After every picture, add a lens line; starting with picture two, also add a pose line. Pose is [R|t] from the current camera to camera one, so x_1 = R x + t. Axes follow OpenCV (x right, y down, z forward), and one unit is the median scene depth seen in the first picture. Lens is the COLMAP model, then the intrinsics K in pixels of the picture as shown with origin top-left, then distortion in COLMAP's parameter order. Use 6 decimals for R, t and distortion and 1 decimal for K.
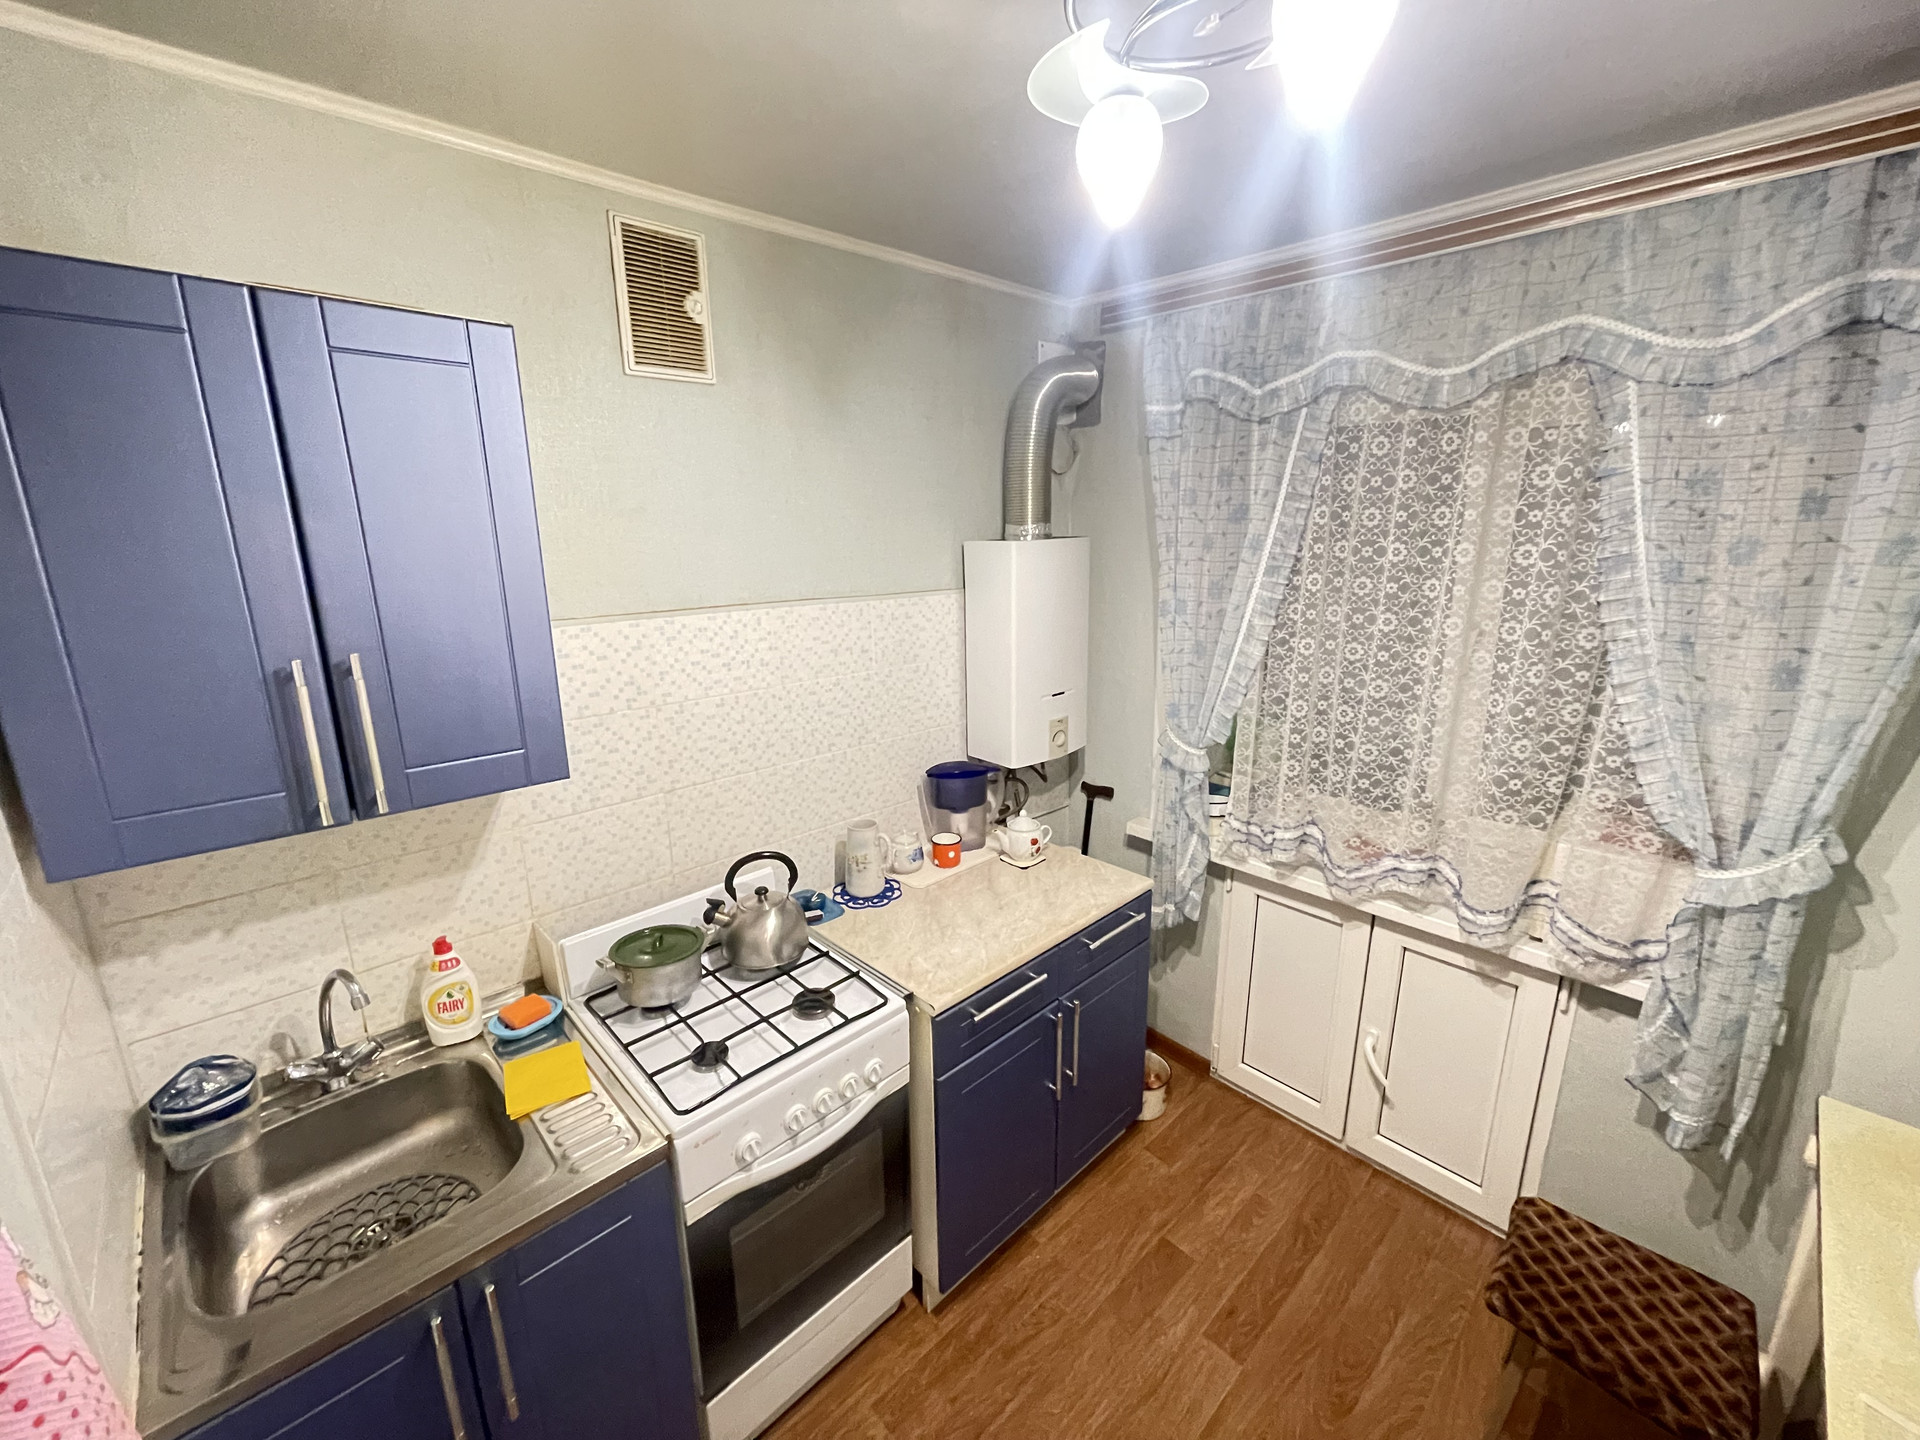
lens RADIAL K [[778.1, 0, 948.8], [0, 778.1, 724.0], [0, 0, 1]] dist [-0.009125, 0.000431]
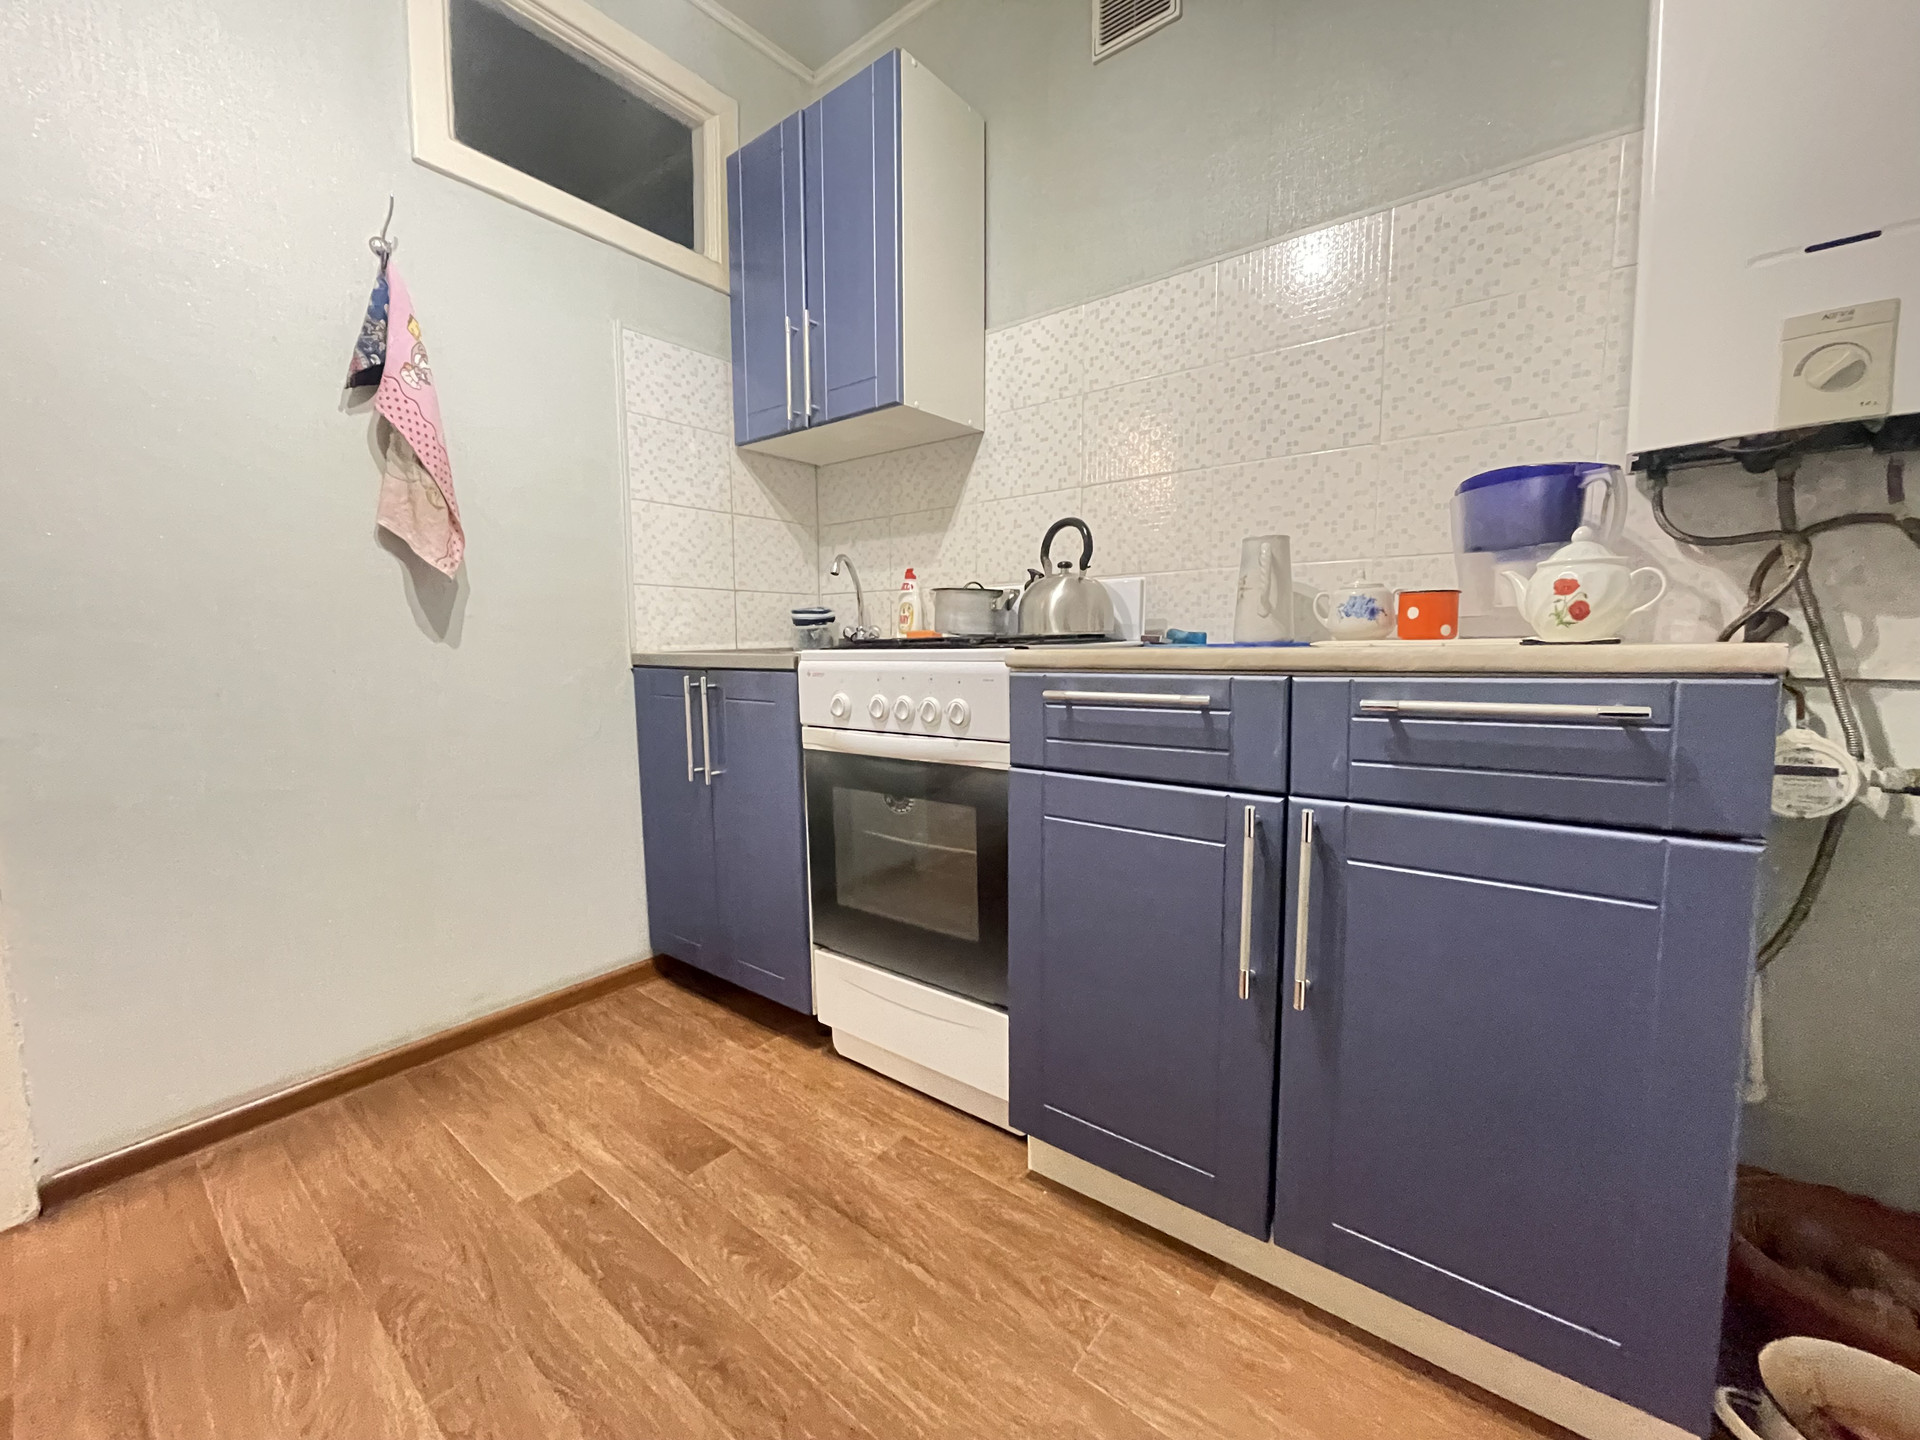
lens RADIAL K [[778.1, 0, 948.8], [0, 778.1, 724.0], [0, 0, 1]] dist [-0.009125, 0.000431]
pose [[0.125098, 0.118581, -0.985033, 0.532932], [-0.236333, 0.967815, 0.086494, 0.285095], [0.963586, 0.221976, 0.149096, 0.642043]]
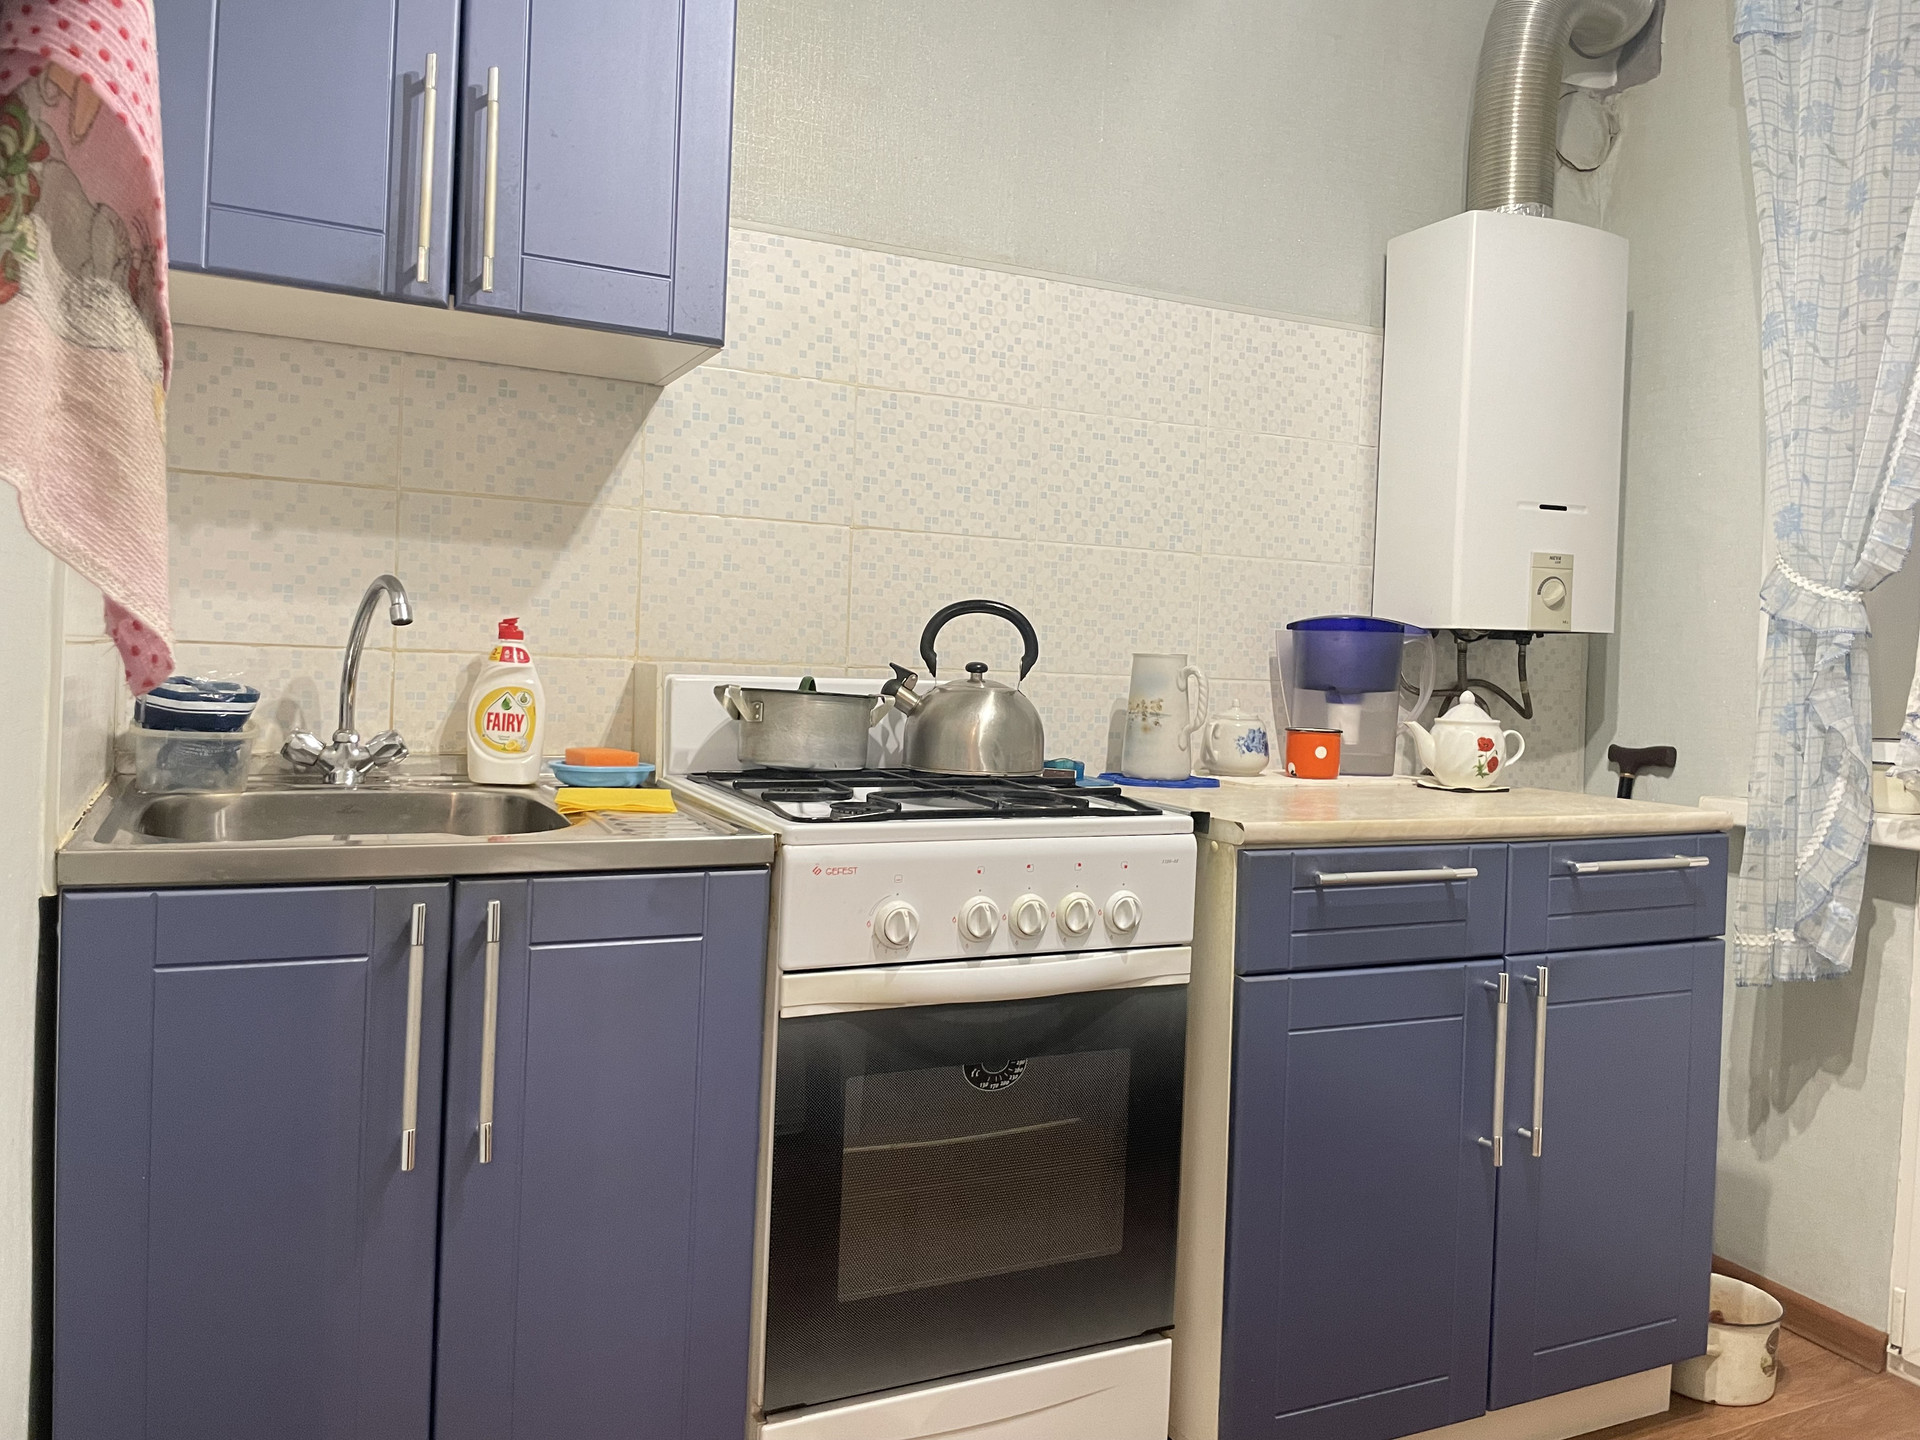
lens RADIAL K [[1453.4, 0, 953.5], [0, 1453.4, 702.2], [0, 0, 1]] dist [0.103020, -0.153625]
pose [[0.949682, 0.060409, -0.307335, 0.075445], [-0.126530, 0.971589, -0.200012, 0.387163], [0.286521, 0.228835, 0.930344, -0.043694]]
